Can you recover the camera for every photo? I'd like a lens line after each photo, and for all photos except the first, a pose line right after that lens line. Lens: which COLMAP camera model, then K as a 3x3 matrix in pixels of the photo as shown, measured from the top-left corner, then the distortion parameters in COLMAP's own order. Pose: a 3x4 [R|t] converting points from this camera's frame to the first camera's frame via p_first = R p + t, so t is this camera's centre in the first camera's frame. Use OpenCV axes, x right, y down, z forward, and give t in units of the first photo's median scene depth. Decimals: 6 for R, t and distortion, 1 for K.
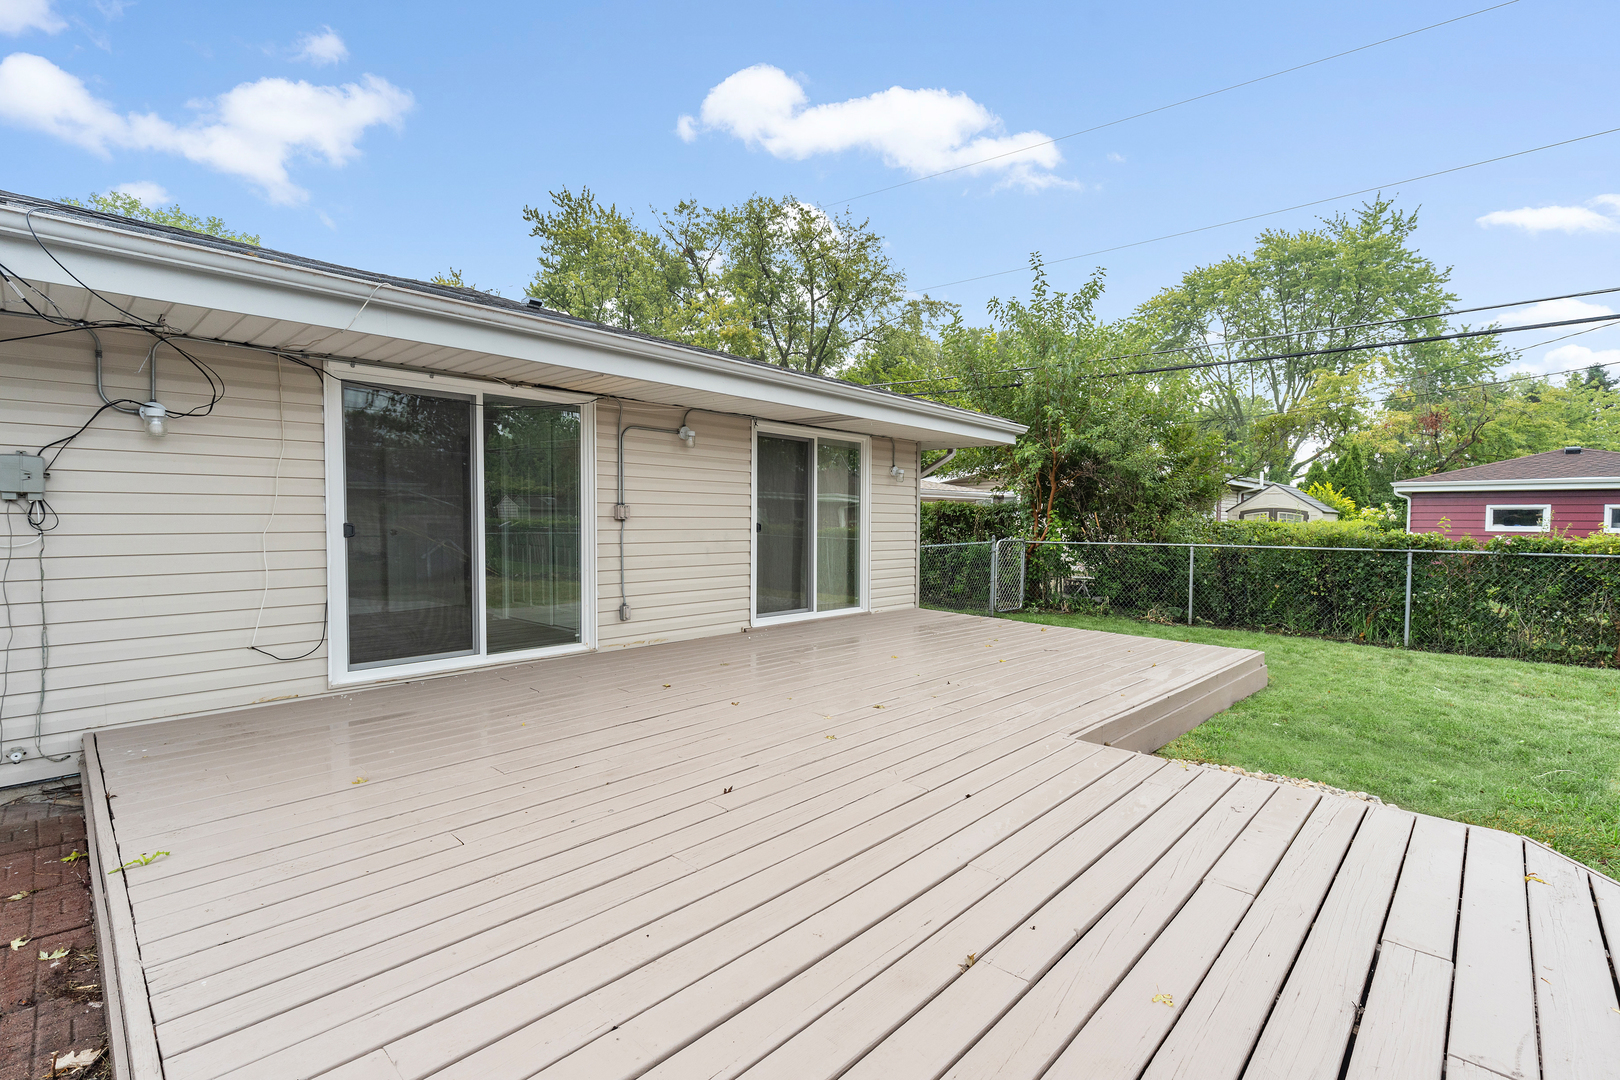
lens RADIAL K [[725.5, 0, 810.0], [0, 725.5, 540.0], [0, 0, 1]] dist [0.002325, 0.000115]
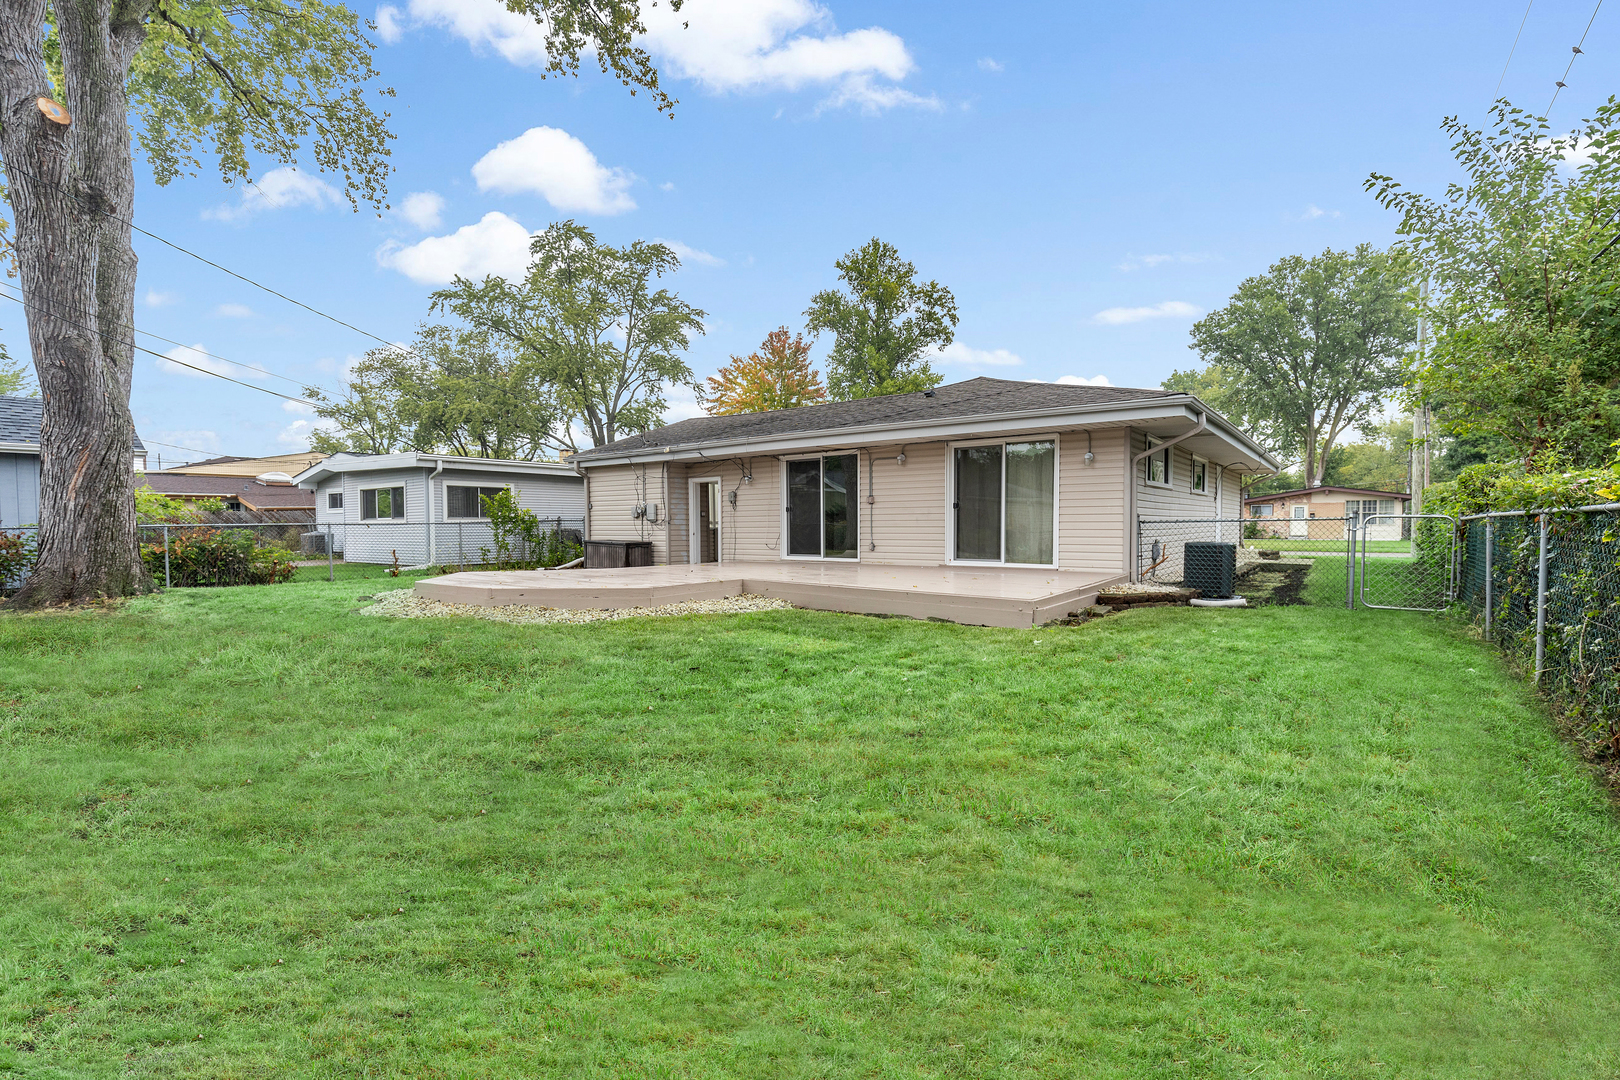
lens RADIAL K [[725.5, 0, 810.0], [0, 725.5, 540.0], [0, 0, 1]] dist [0.002325, 0.000115]
pose [[0.105793, 0.015742, -0.994264, 1.864970], [-0.022290, 0.999661, 0.013456, 0.055973], [0.994138, 0.020739, 0.106108, 0.596084]]
